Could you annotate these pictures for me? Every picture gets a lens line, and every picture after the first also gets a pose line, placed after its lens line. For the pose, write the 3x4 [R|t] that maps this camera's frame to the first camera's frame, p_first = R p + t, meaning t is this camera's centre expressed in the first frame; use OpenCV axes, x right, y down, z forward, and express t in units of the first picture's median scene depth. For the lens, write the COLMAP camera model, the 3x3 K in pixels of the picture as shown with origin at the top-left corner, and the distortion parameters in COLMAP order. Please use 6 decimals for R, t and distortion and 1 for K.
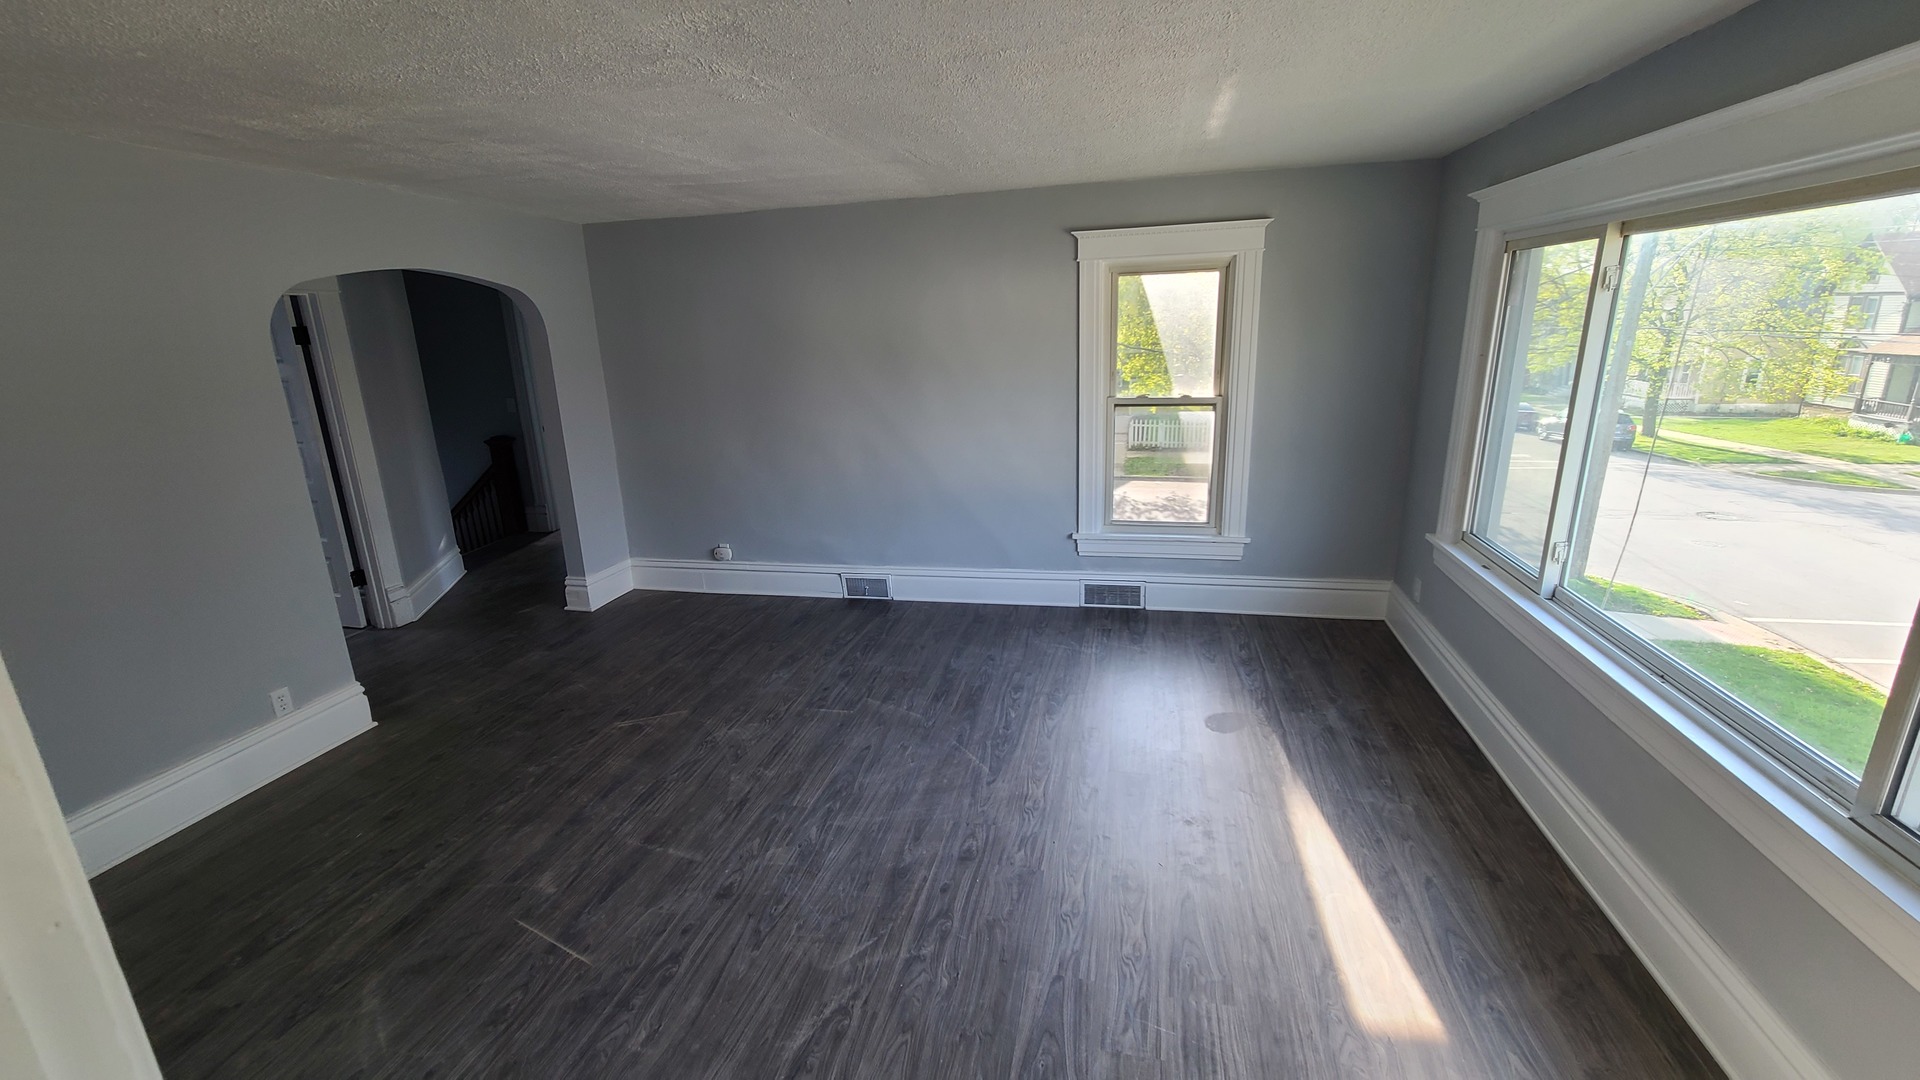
lens RADIAL K [[780.1, 0, 950.9], [0, 780.1, 525.7], [0, 0, 1]] dist [-0.002254, -0.000301]
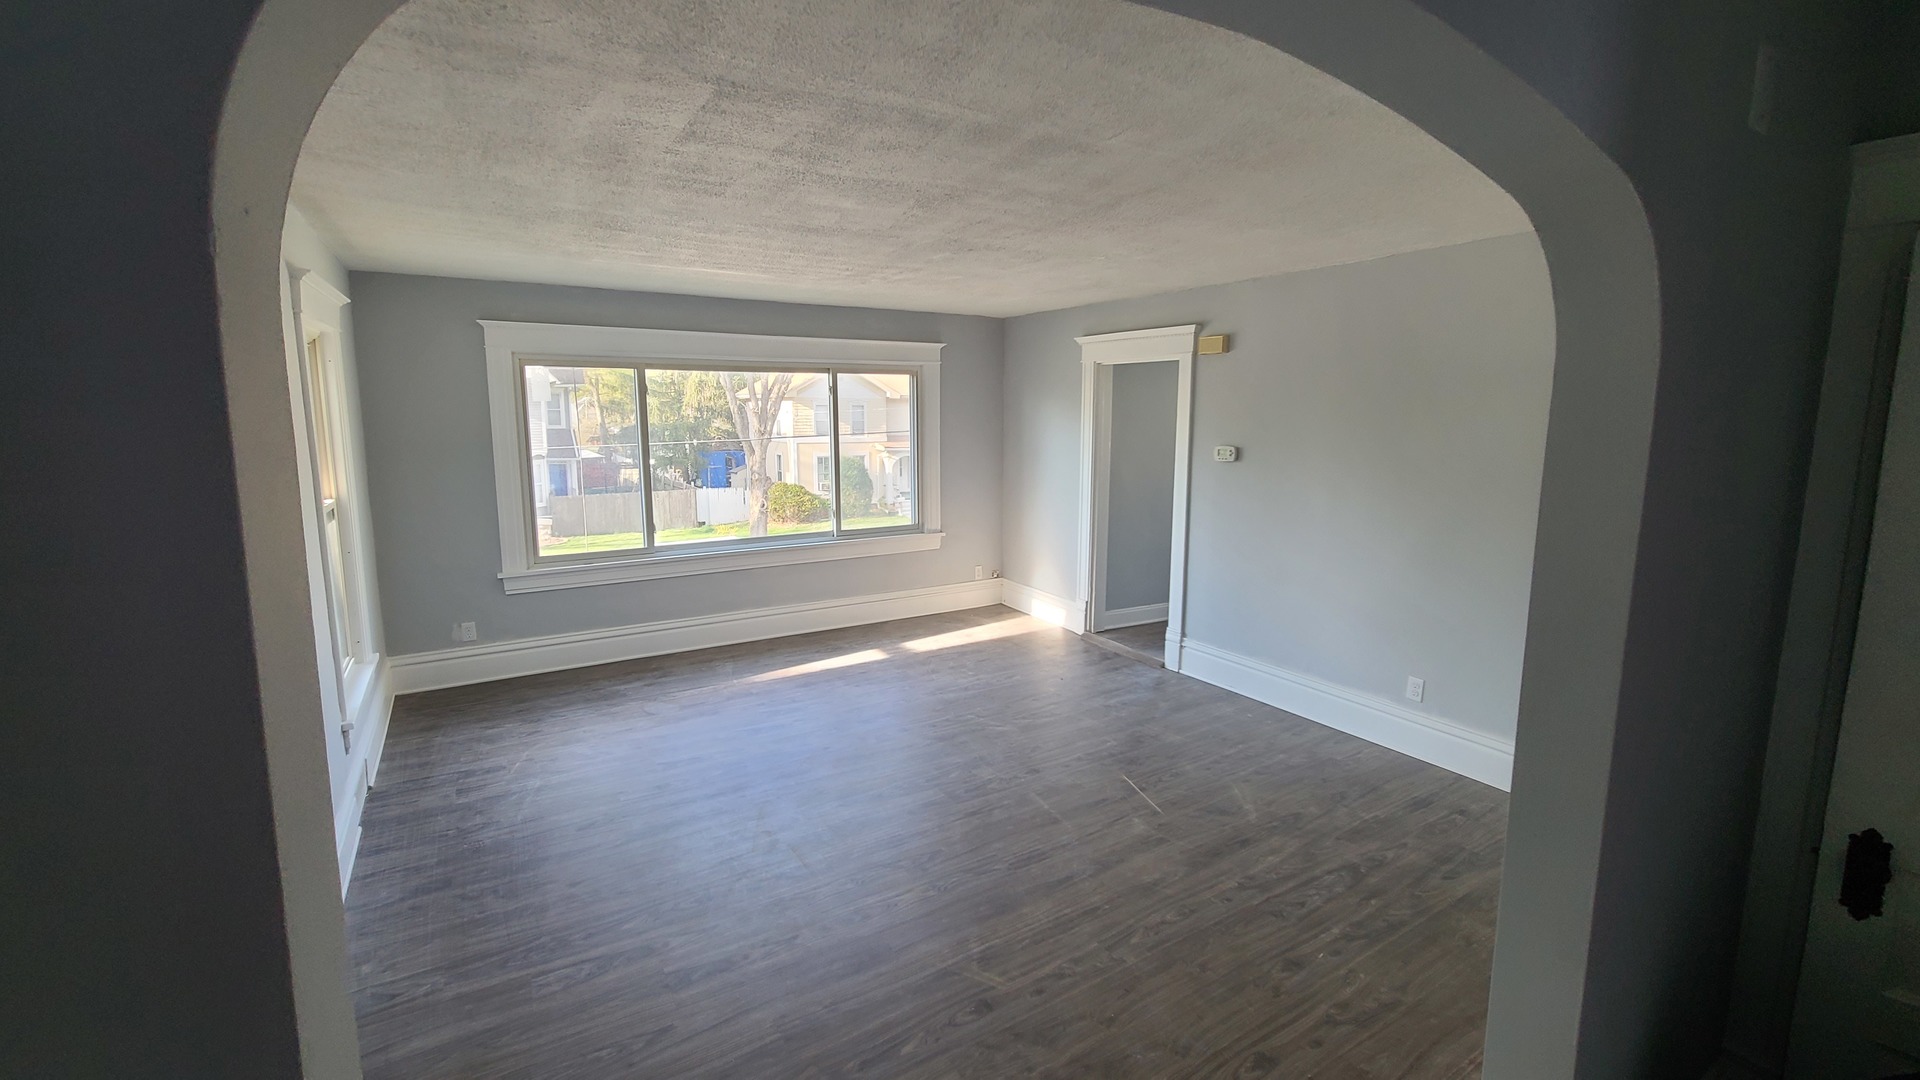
lens RADIAL K [[780.1, 0, 950.9], [0, 780.1, 525.7], [0, 0, 1]] dist [-0.002254, -0.000301]
pose [[-0.698468, -0.073918, 0.711814, -1.072434], [0.208434, 0.930517, 0.301155, -0.389428], [-0.684615, 0.358713, -0.634529, 1.685401]]
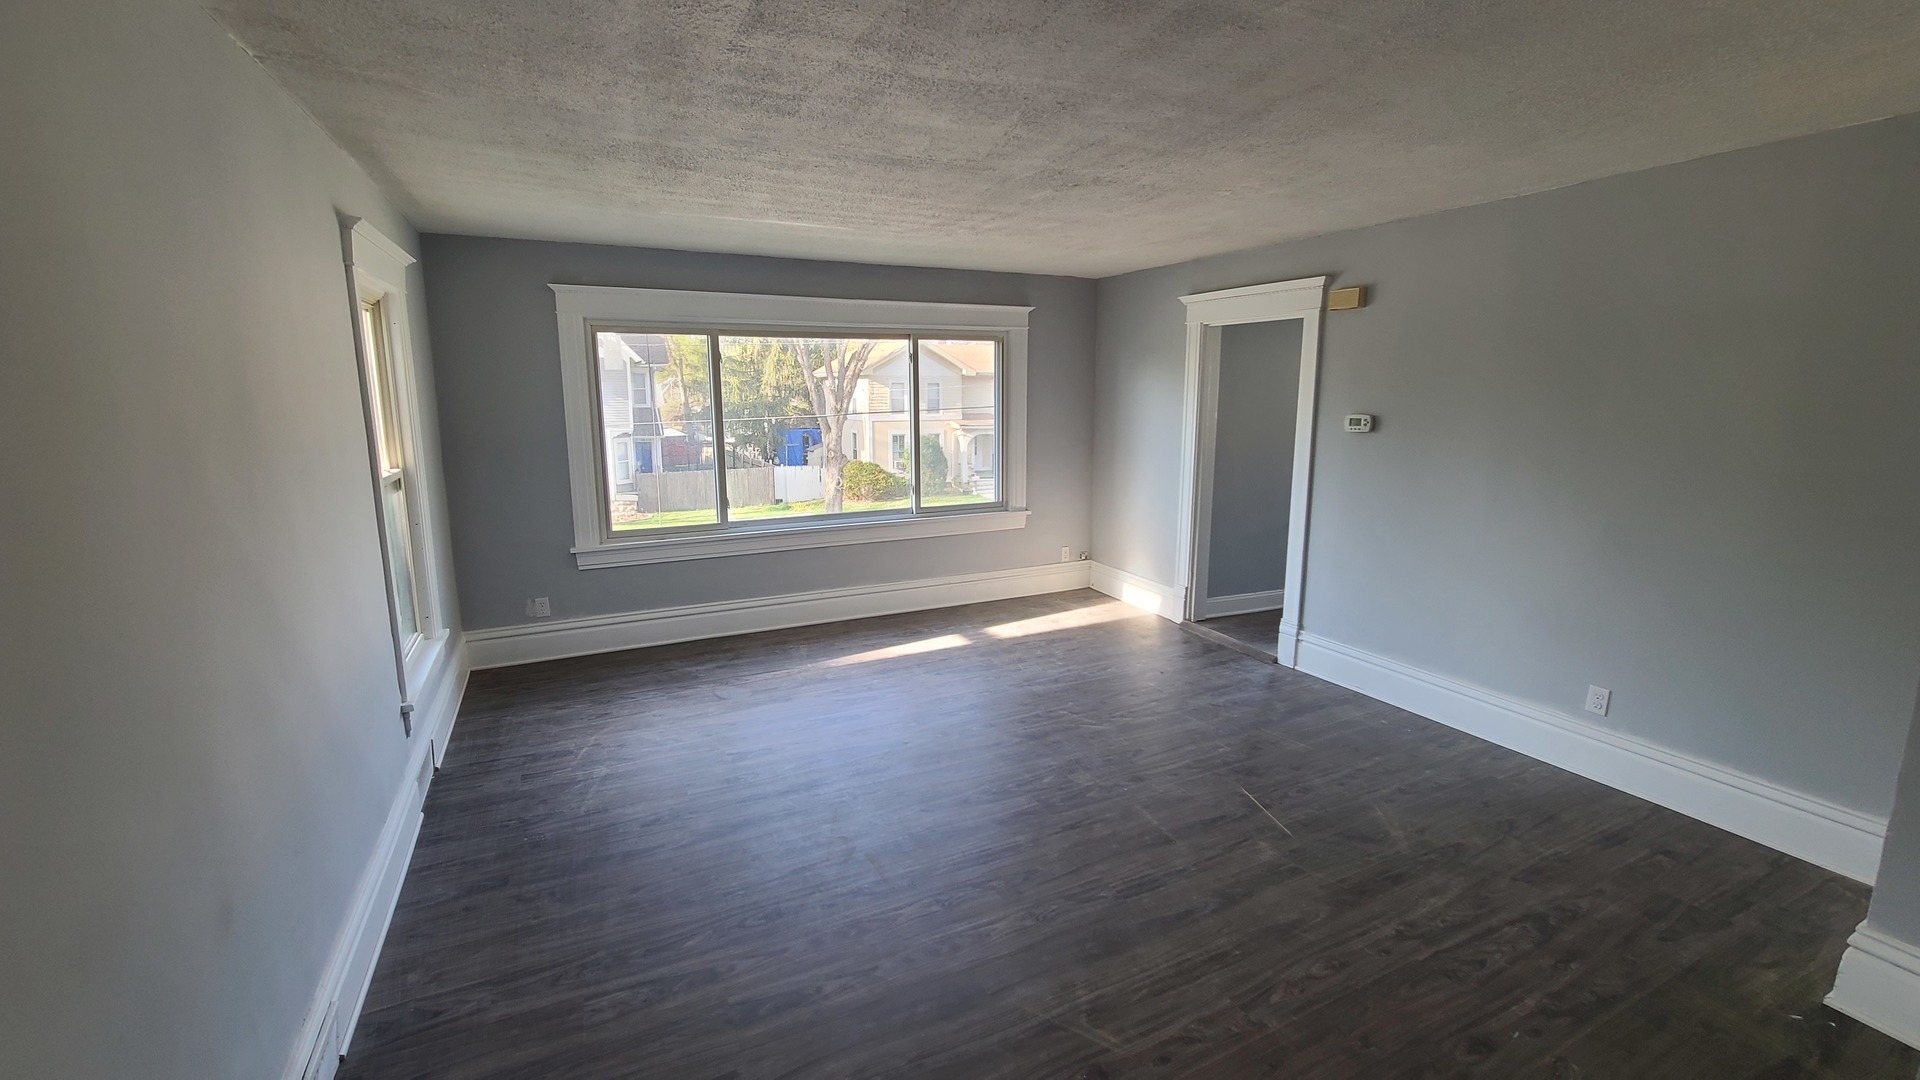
lens RADIAL K [[780.1, 0, 950.9], [0, 780.1, 525.7], [0, 0, 1]] dist [-0.002254, -0.000301]
pose [[-0.628361, -0.100093, 0.771455, -0.951859], [0.227079, 0.924897, 0.304961, -0.350047], [-0.744041, 0.366807, -0.558441, 1.625373]]
